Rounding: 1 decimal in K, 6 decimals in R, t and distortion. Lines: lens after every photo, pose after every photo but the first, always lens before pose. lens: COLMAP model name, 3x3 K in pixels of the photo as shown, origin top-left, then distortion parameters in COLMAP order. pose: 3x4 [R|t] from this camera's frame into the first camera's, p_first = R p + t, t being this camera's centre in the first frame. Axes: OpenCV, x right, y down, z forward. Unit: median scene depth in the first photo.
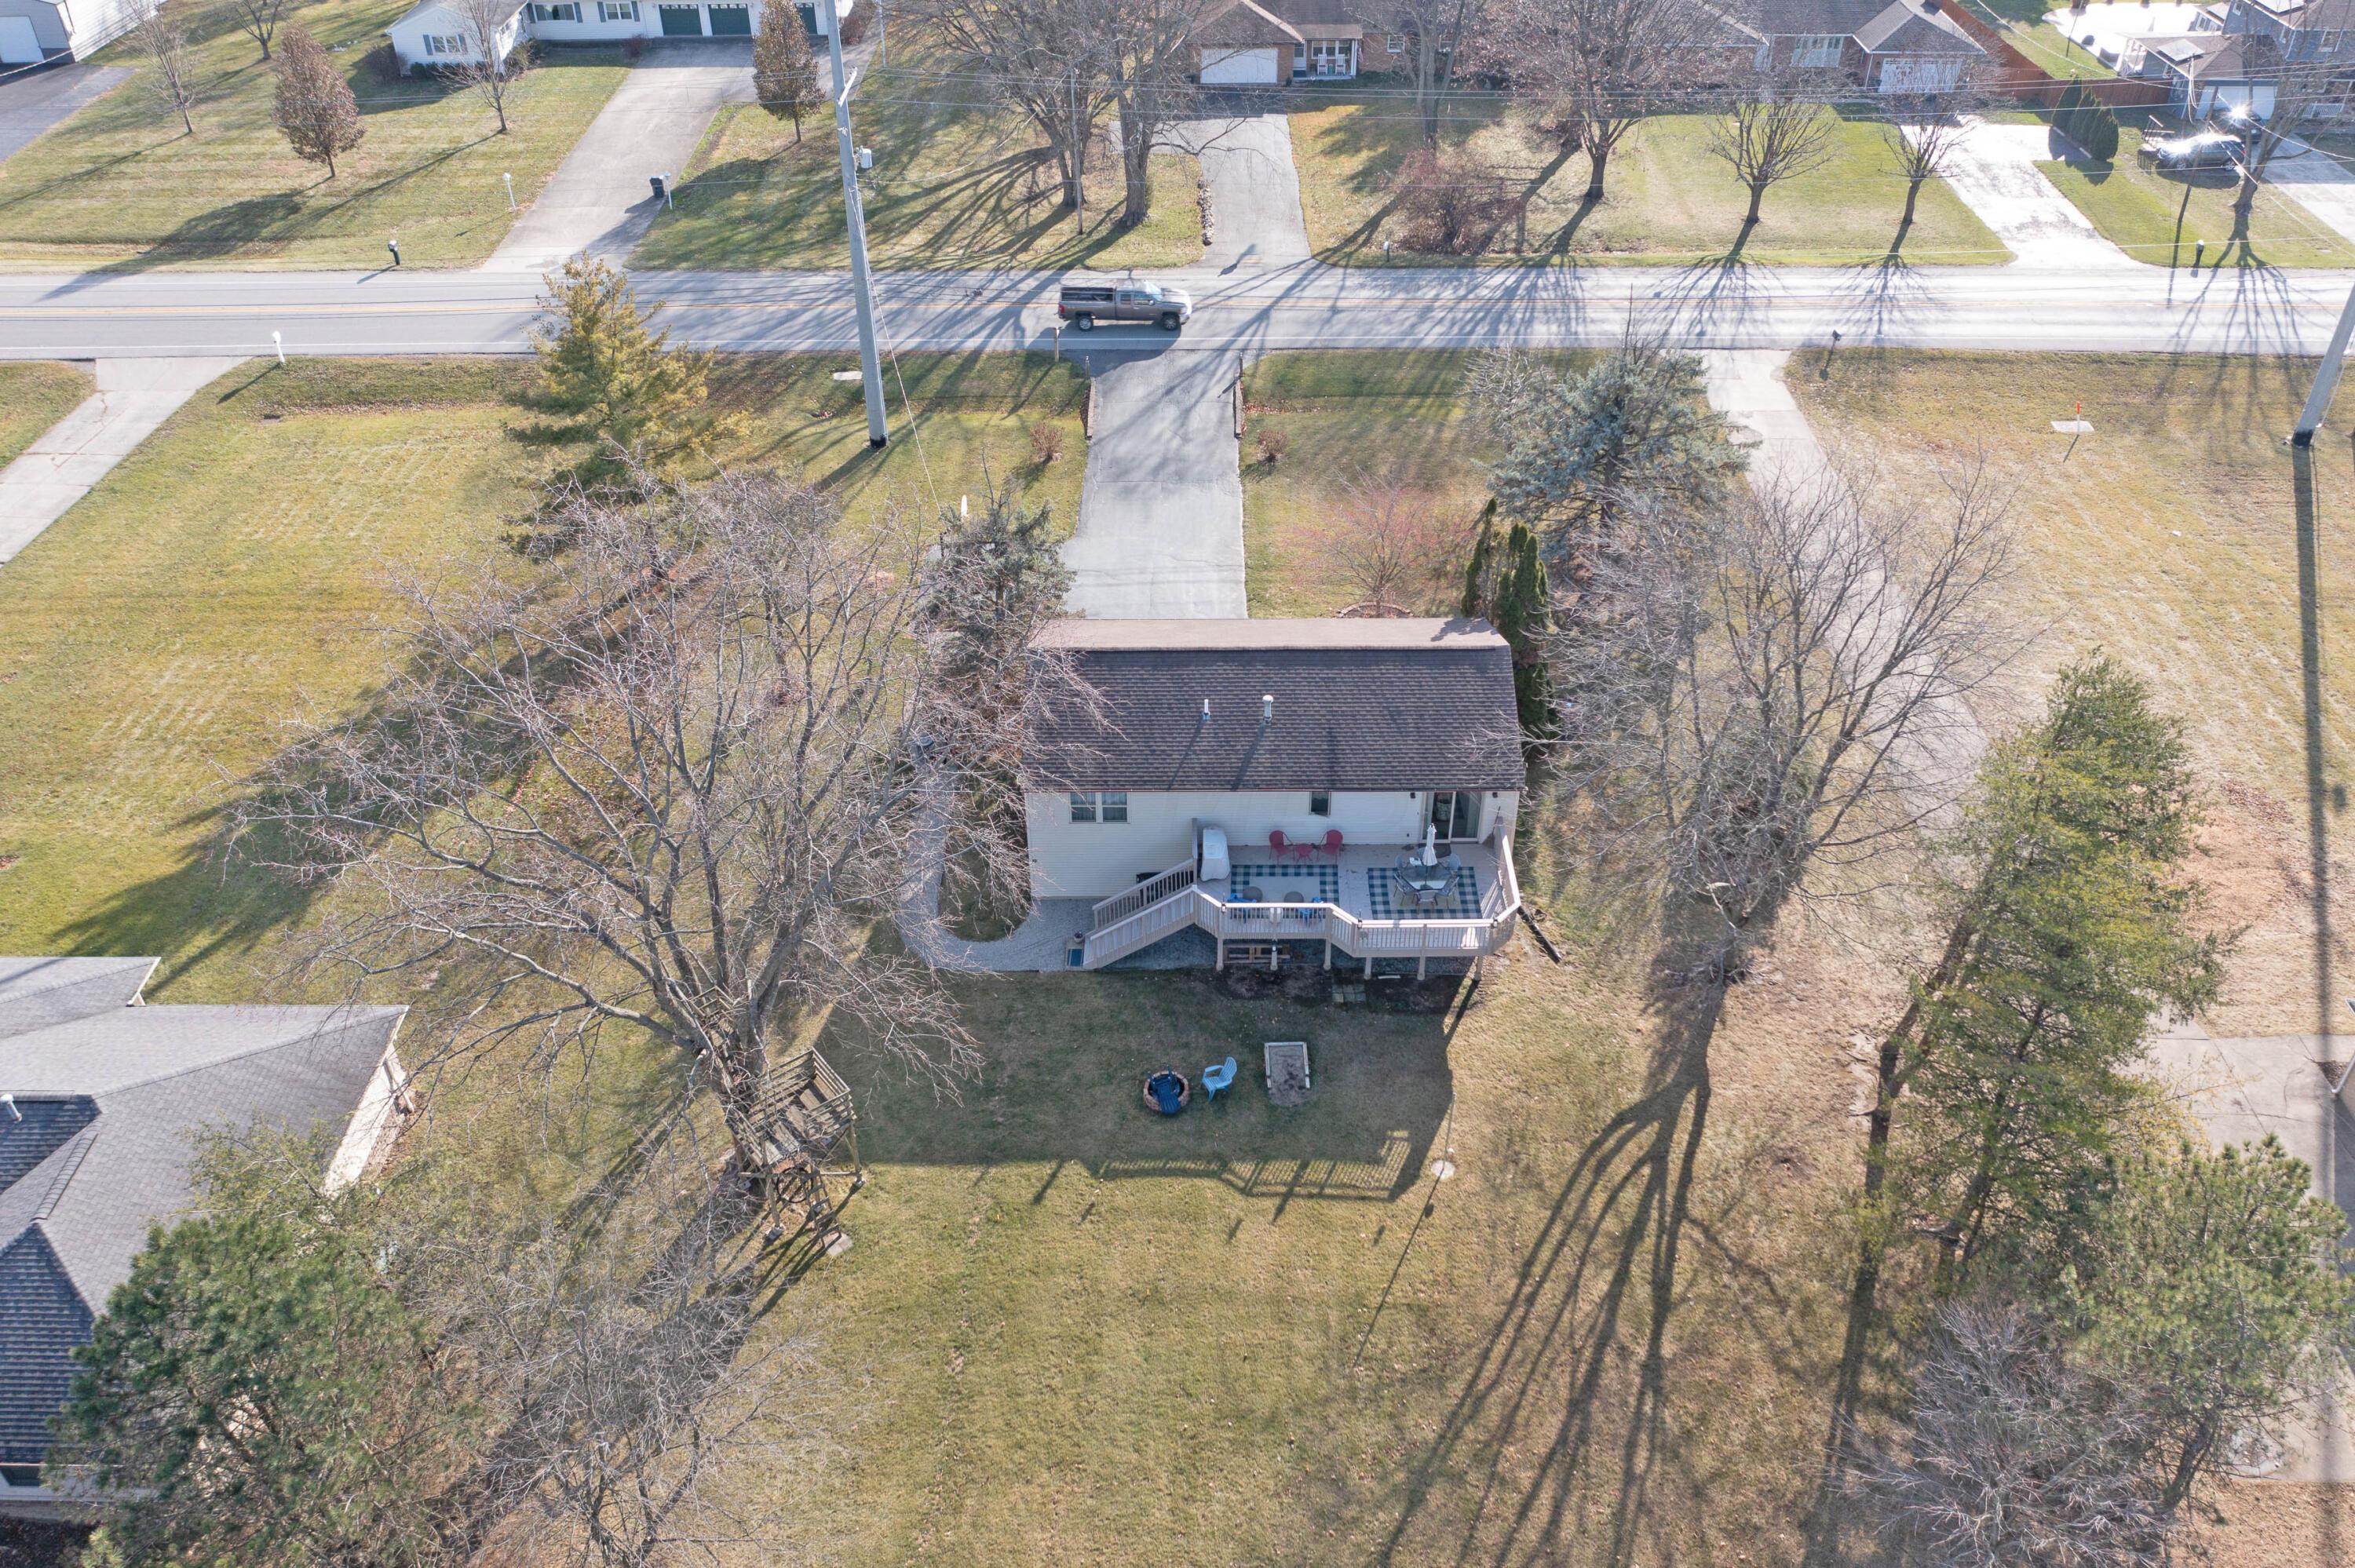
lens RADIAL K [[1859.0, 0, 1172.7], [0, 1859.0, 777.4], [0, 0, 1]] dist [-0.007080, -0.012462]
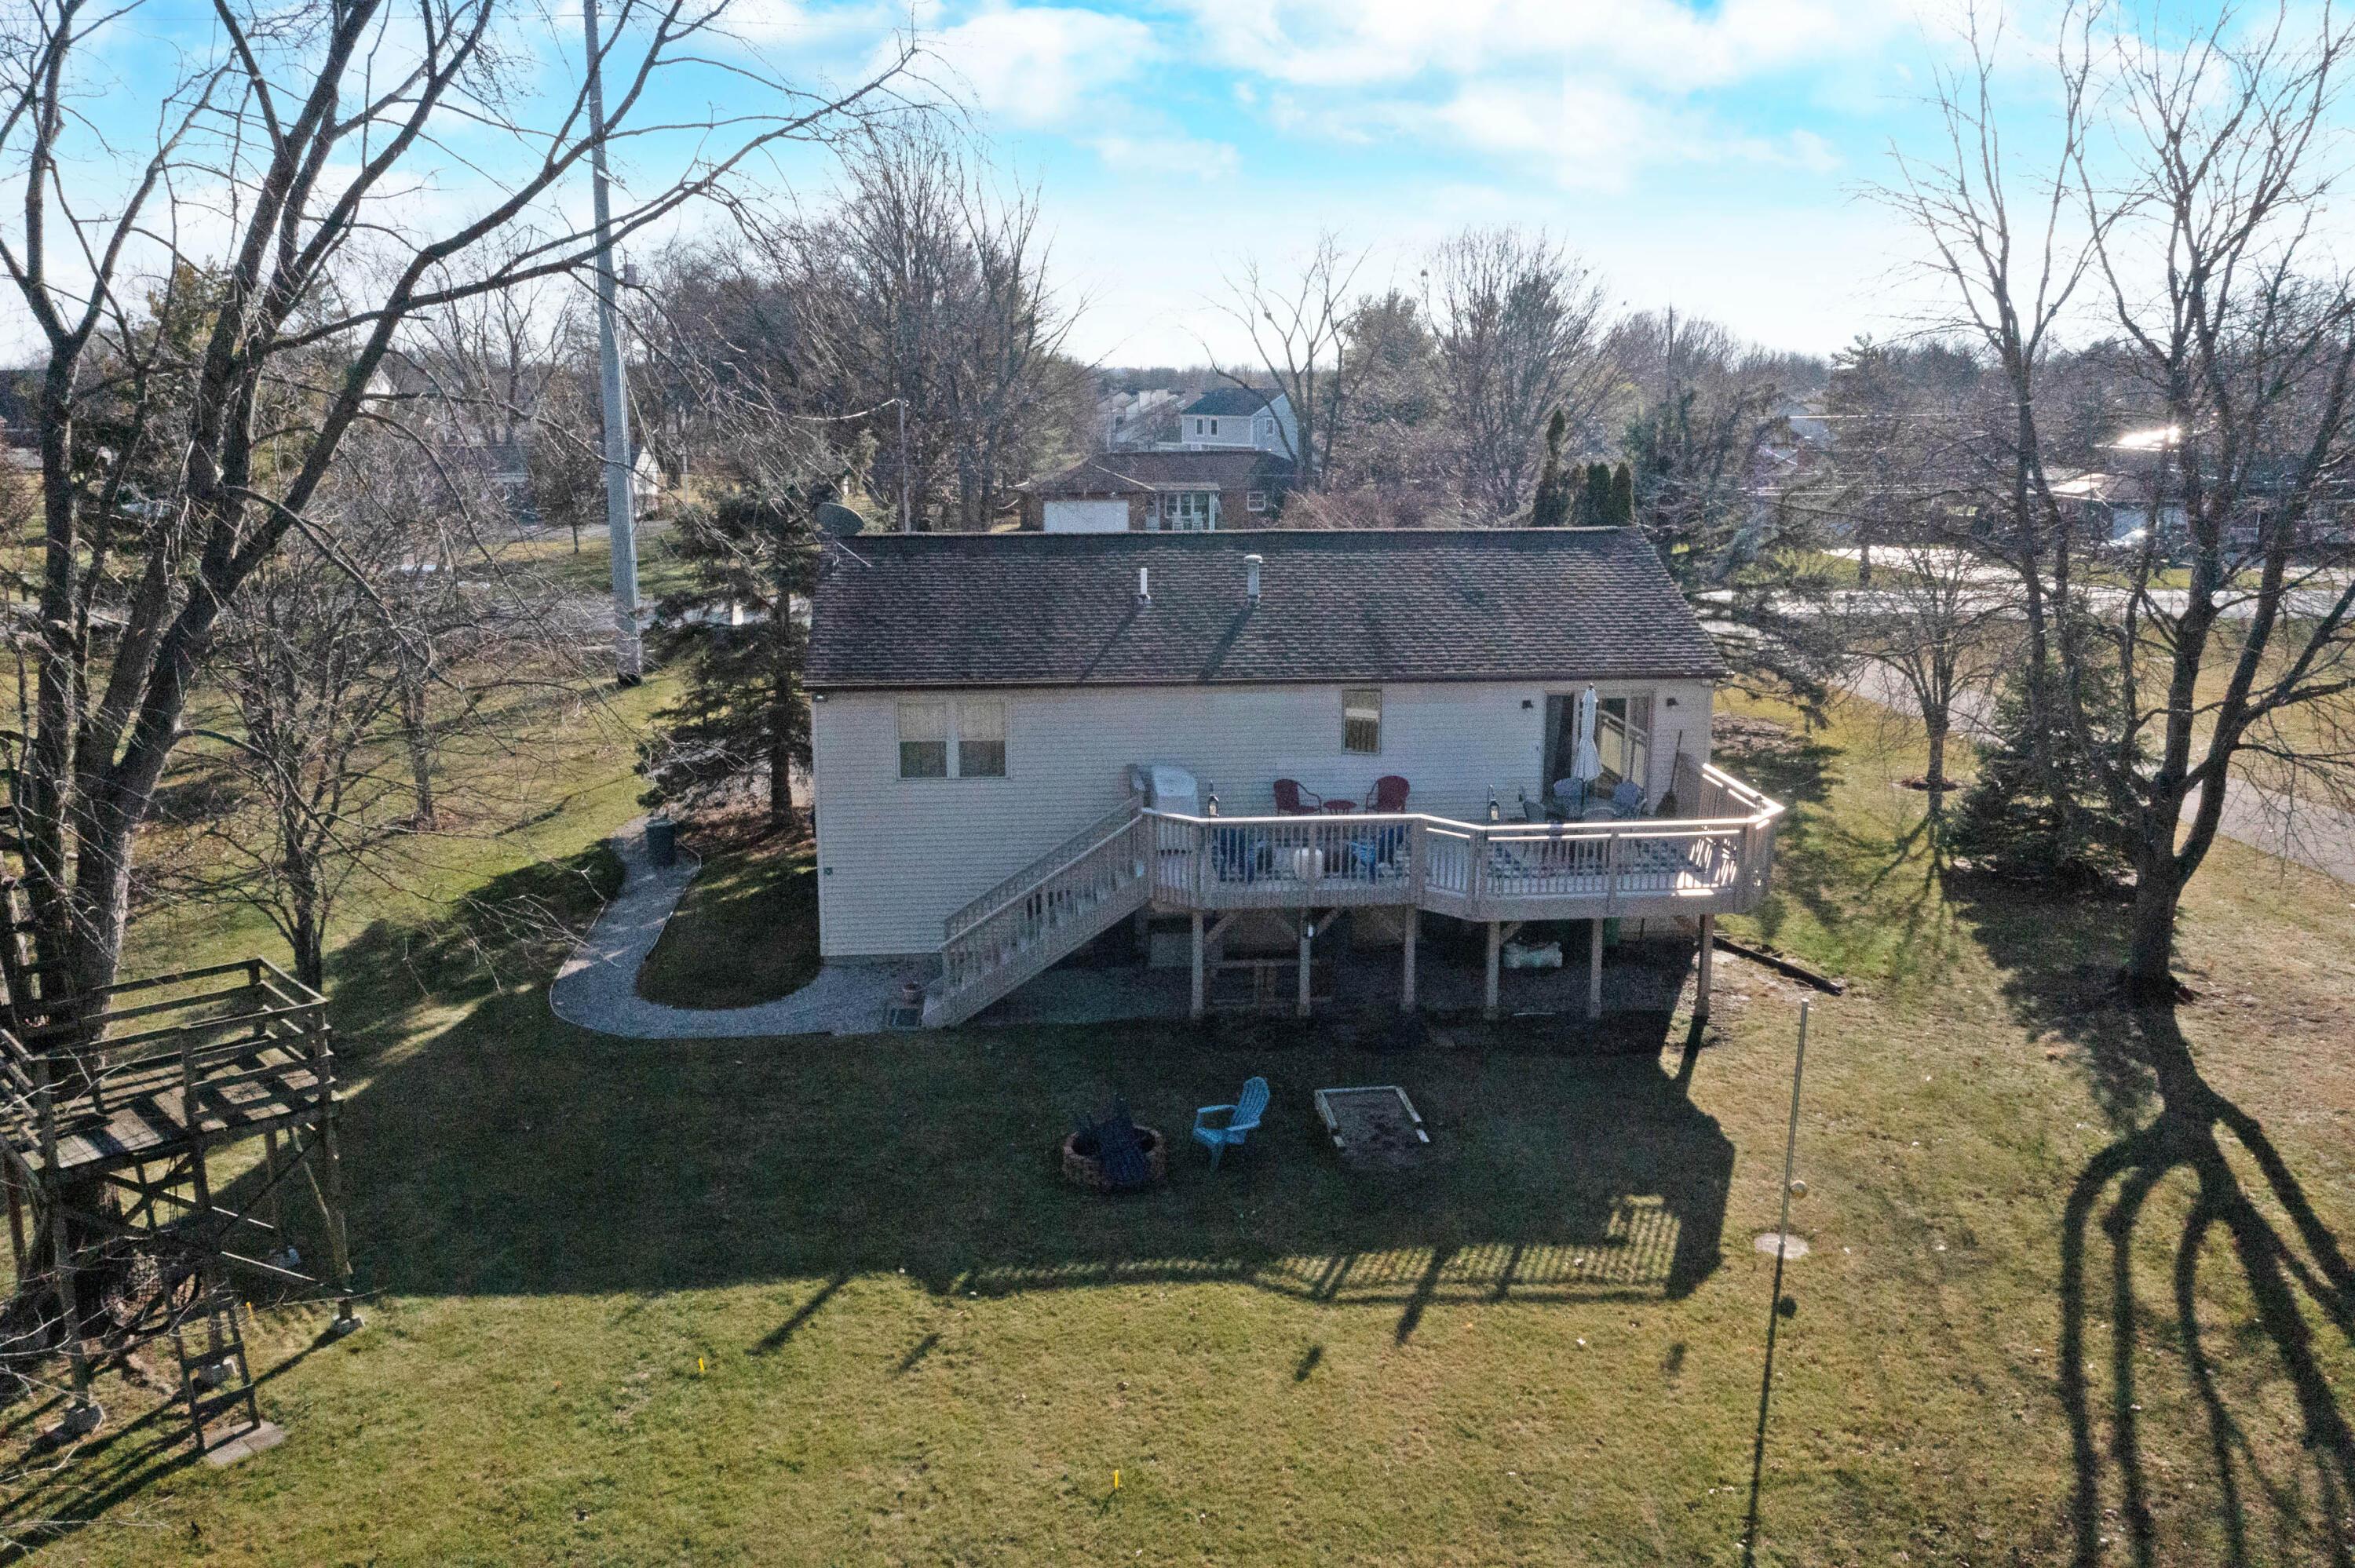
lens RADIAL K [[1859.0, 0, 1197.9], [0, 1859.0, 799.1], [0, 0, 1]] dist [-0.007080, -0.012462]
pose [[0.993642, -0.011035, 0.112039, -0.028846], [0.055826, 0.912513, -0.405221, 0.243811], [-0.097765, 0.408899, 0.907328, 0.502893]]
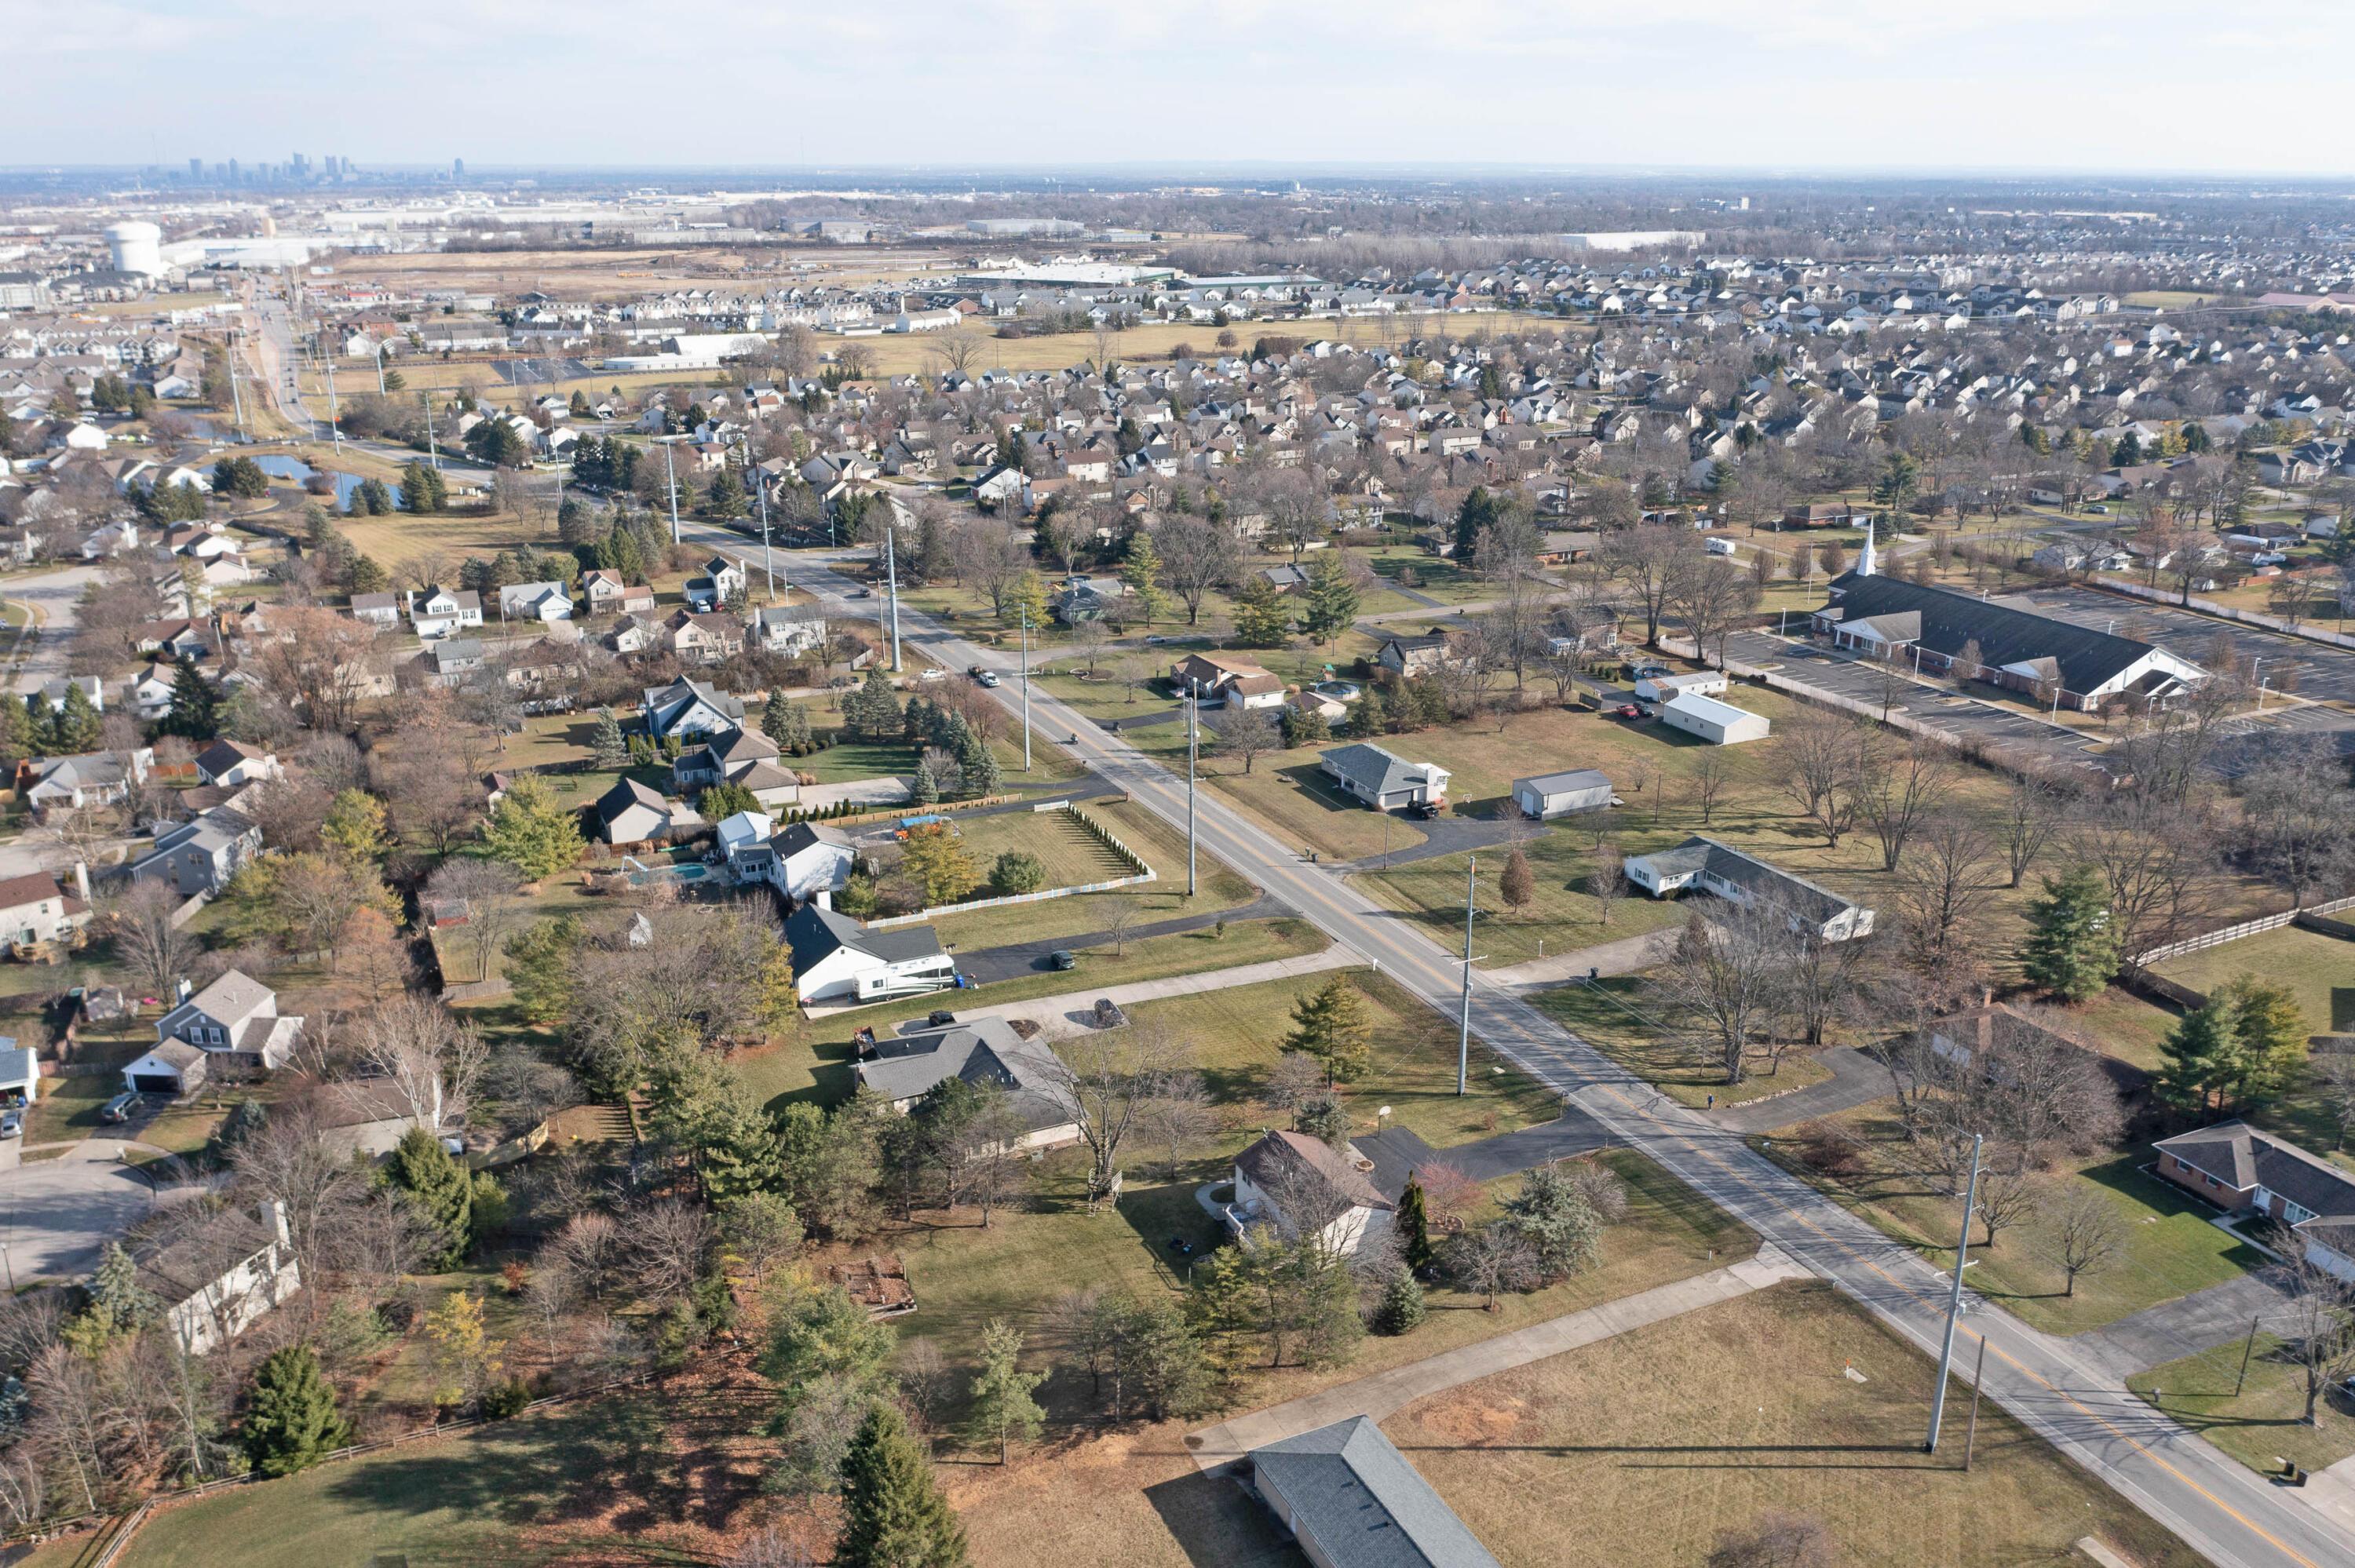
lens RADIAL K [[1859.0, 0, 1159.7], [0, 1859.0, 790.4], [0, 0, 1]] dist [-0.007080, -0.012462]
pose [[0.438635, 0.298819, -0.847530, 2.303034], [-0.541101, 0.840798, 0.016402, -0.497064], [0.717502, 0.451404, 0.530494, -1.038264]]
